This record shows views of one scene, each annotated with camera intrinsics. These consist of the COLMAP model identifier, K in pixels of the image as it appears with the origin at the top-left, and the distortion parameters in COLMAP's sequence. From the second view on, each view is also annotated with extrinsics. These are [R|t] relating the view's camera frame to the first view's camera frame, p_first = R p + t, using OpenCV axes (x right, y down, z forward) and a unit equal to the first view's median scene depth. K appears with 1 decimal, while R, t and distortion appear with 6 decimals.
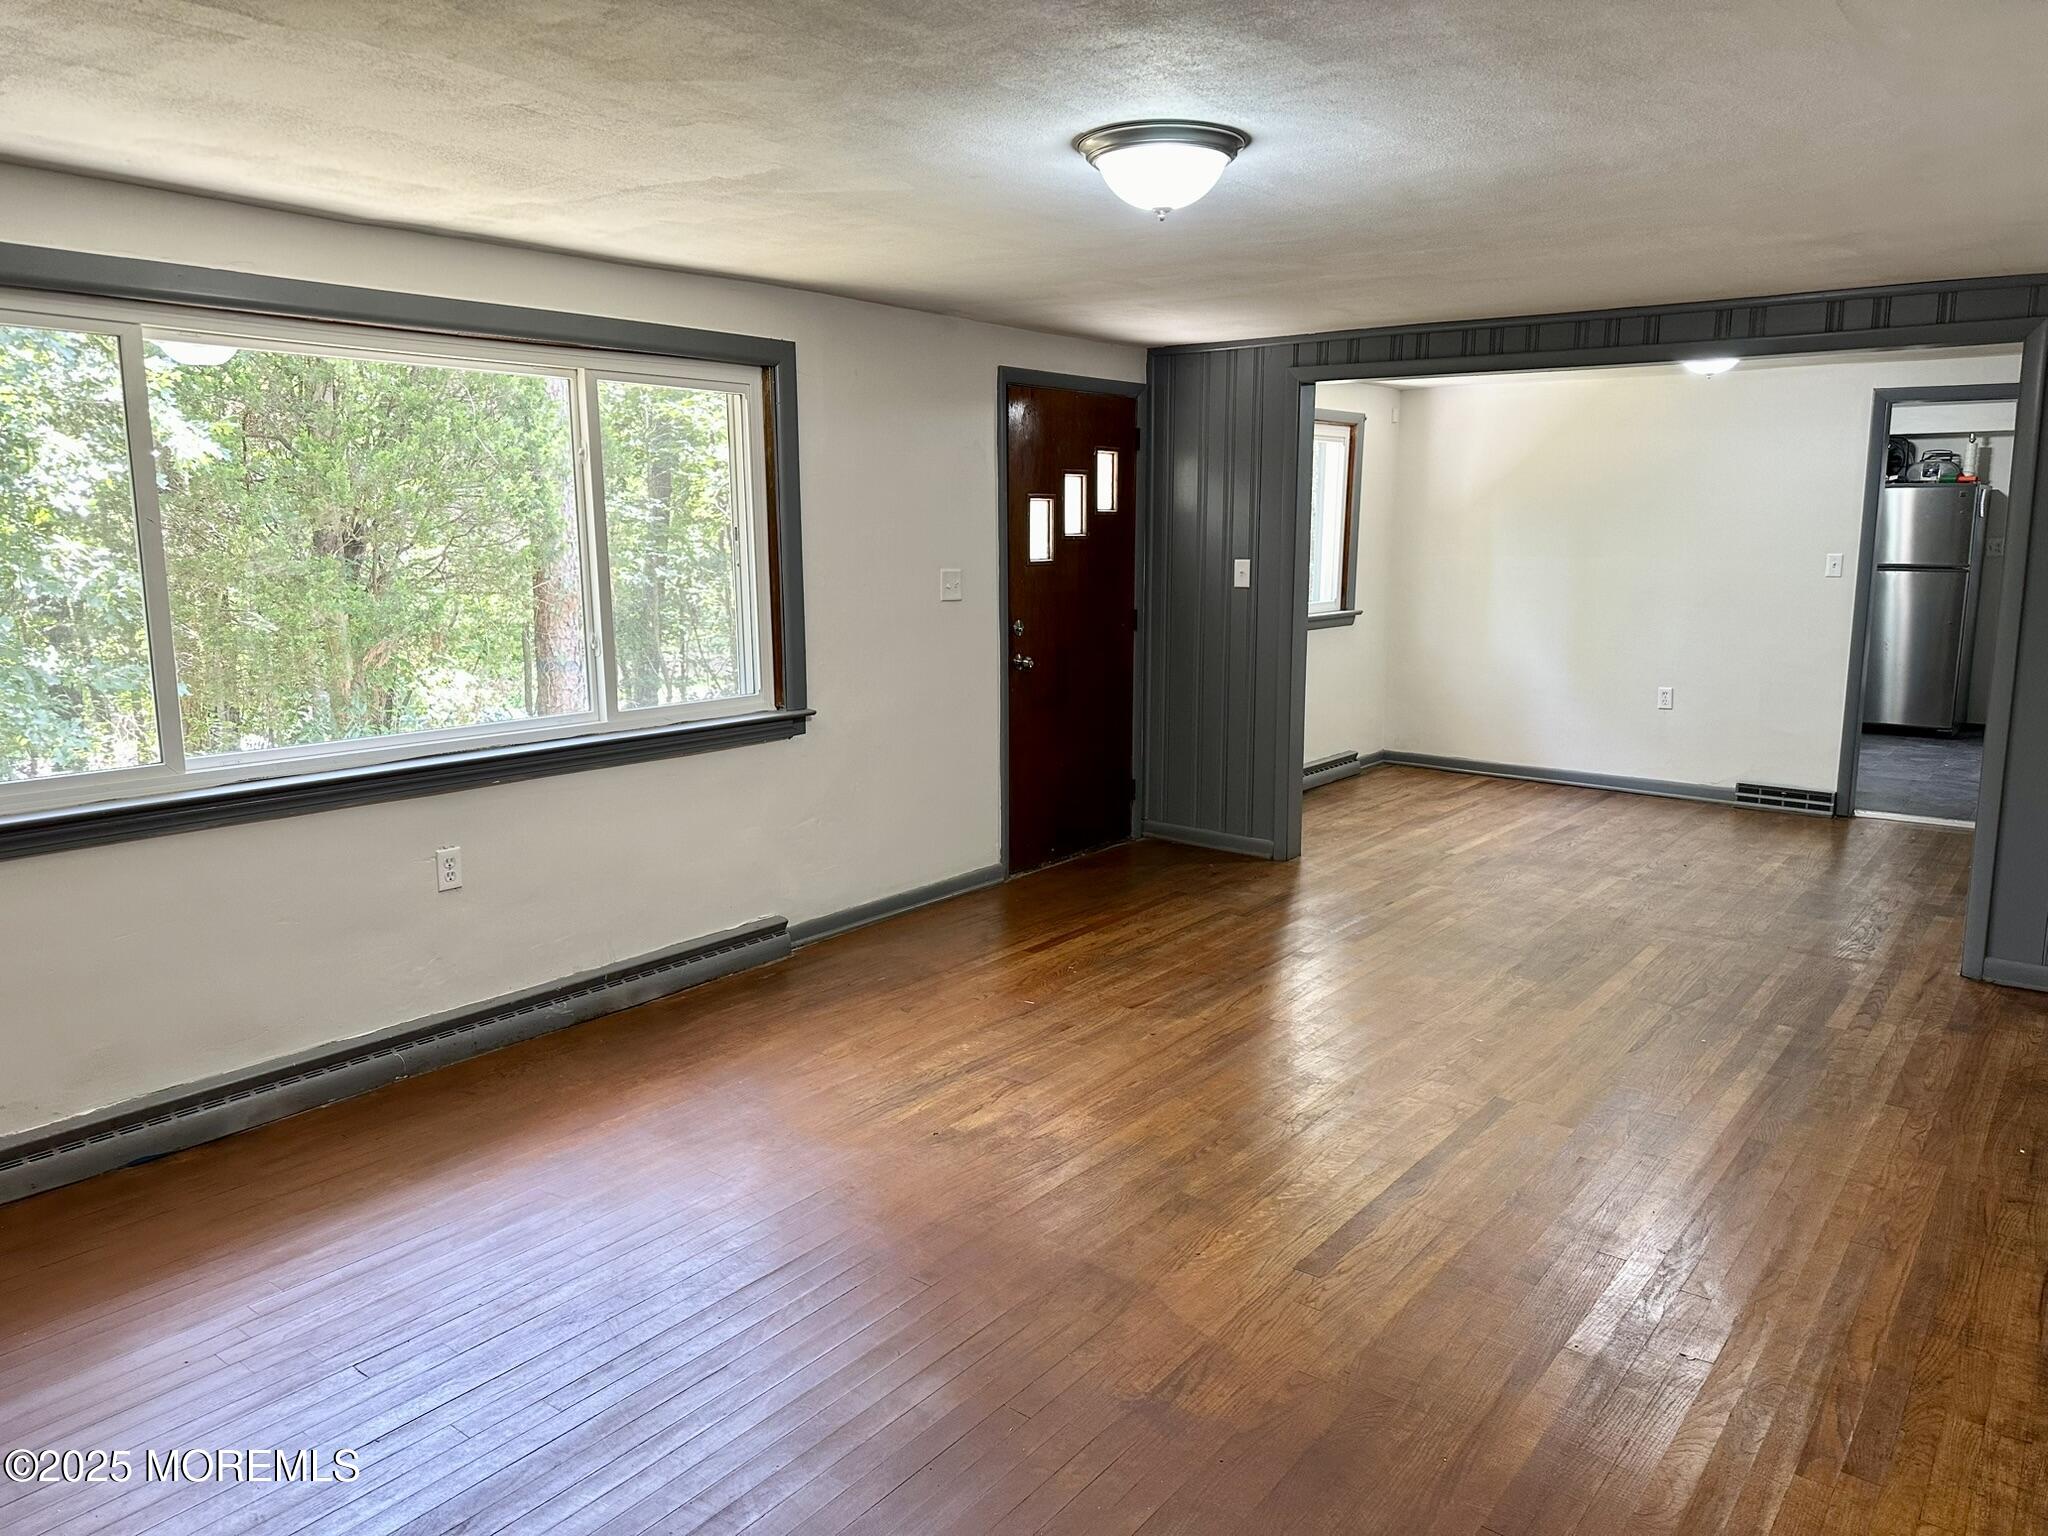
lens RADIAL K [[1443.5, 0, 983.1], [0, 1443.5, 776.8], [0, 0, 1]] dist [0.045913, -0.036924]
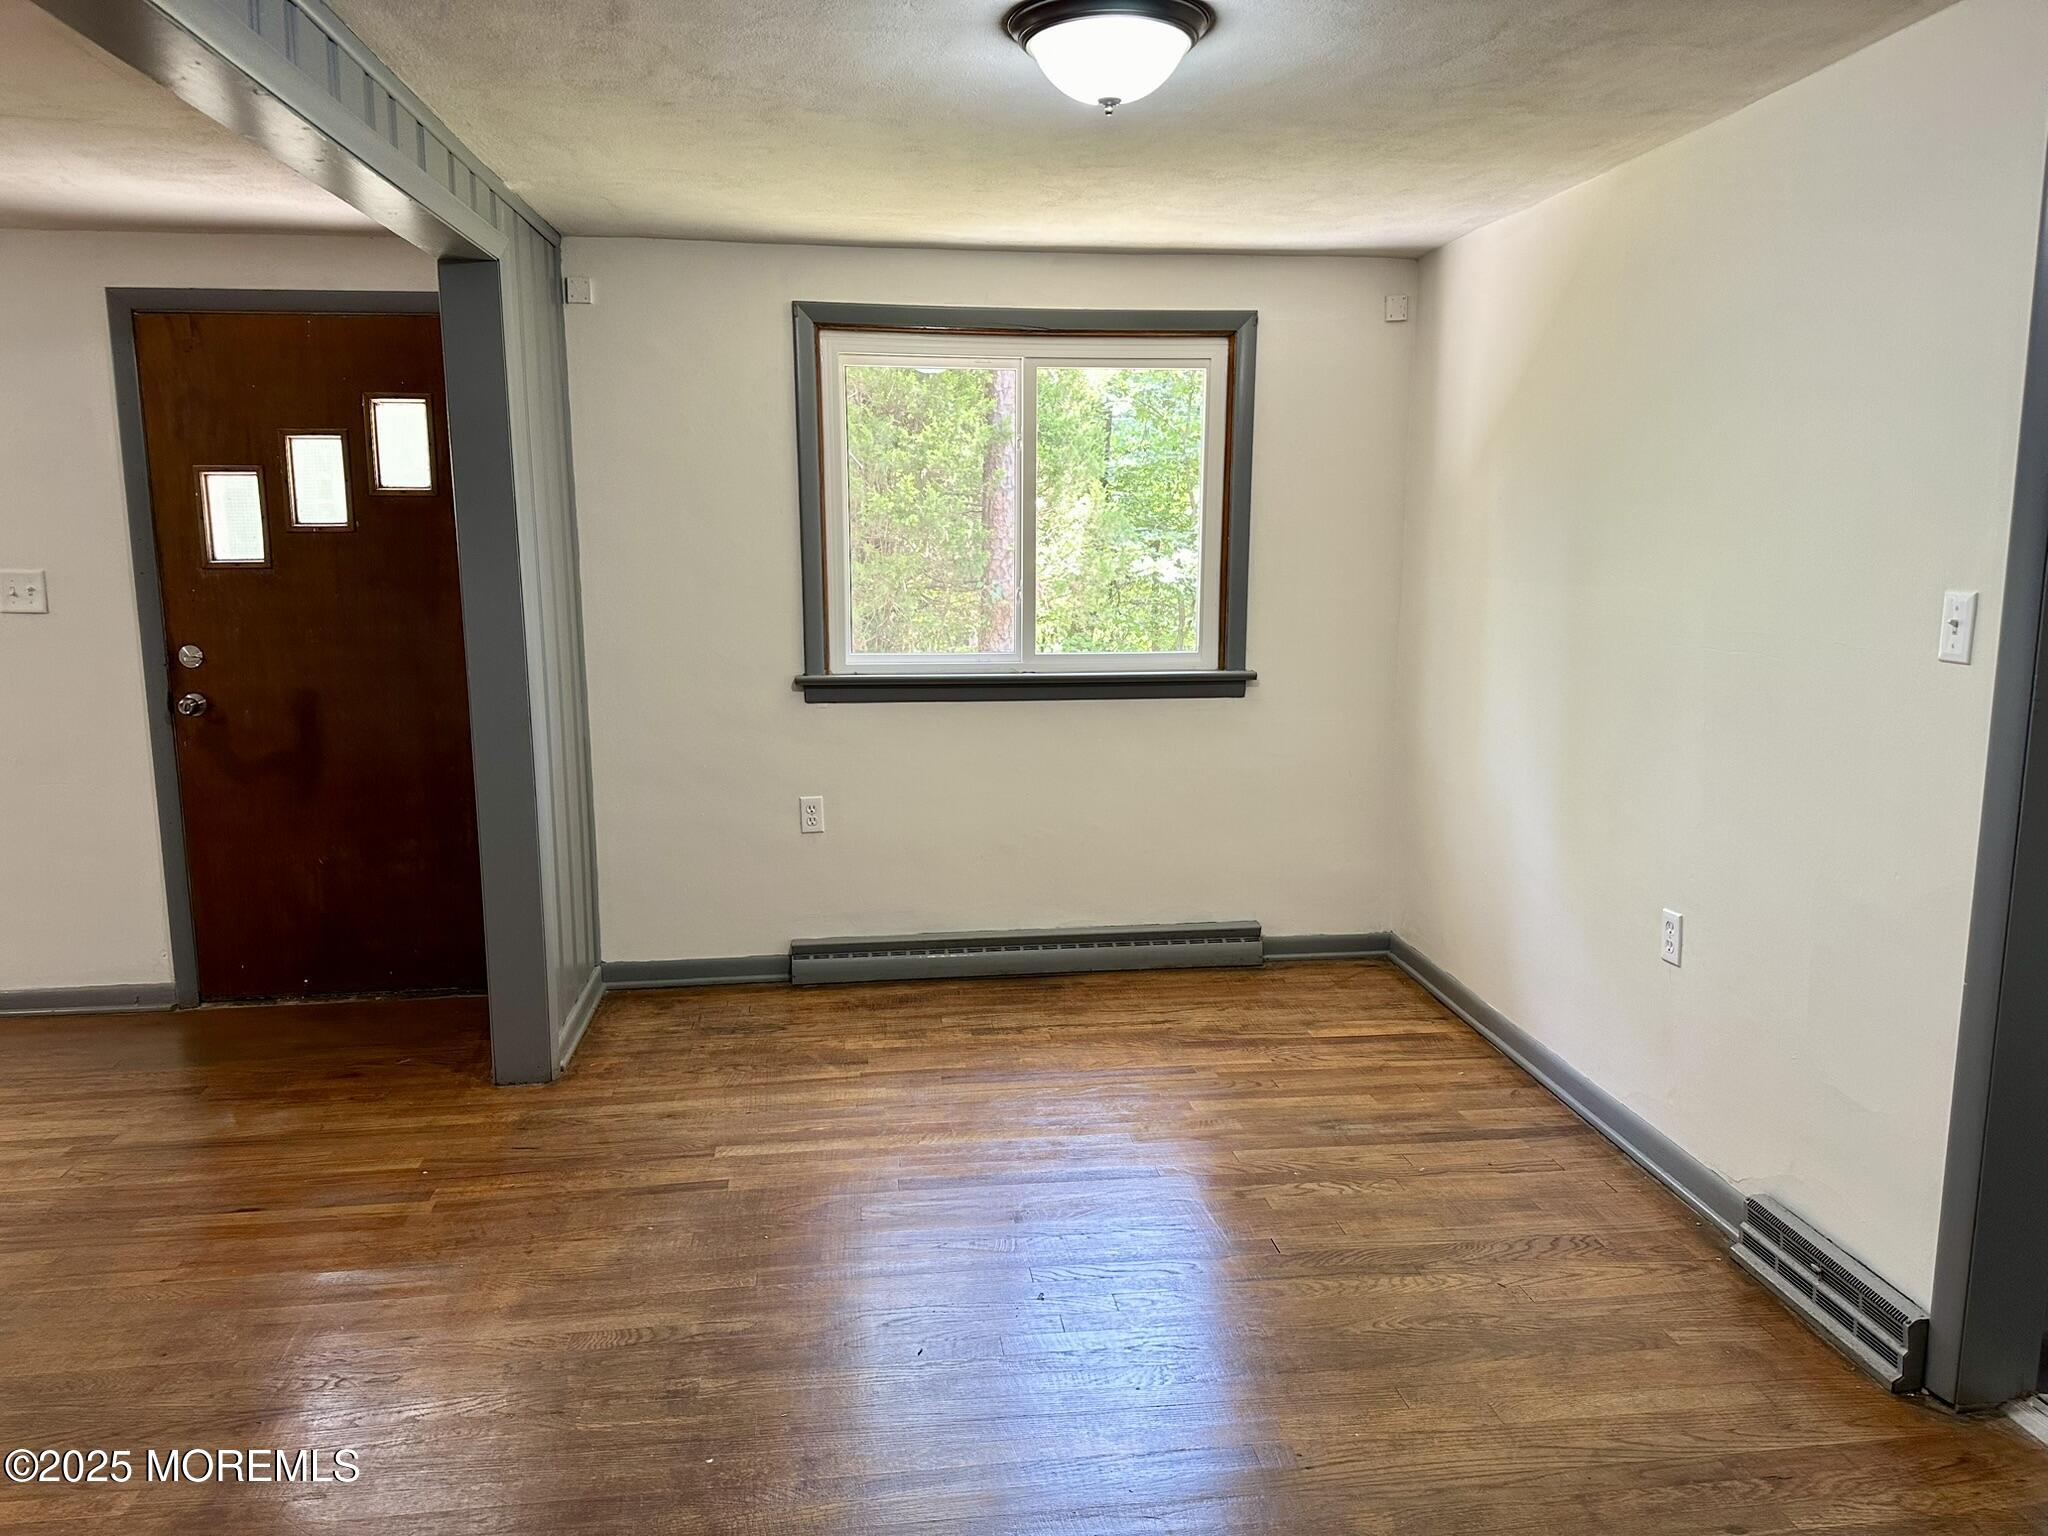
lens RADIAL K [[1443.5, 0, 1036.7], [0, 1443.5, 757.0], [0, 0, 1]] dist [0.045913, -0.036924]
pose [[0.718452, 0.107388, -0.687237, 0.966291], [-0.117918, 0.992514, 0.031816, -0.149761], [0.685509, 0.058179, 0.725736, 0.913375]]
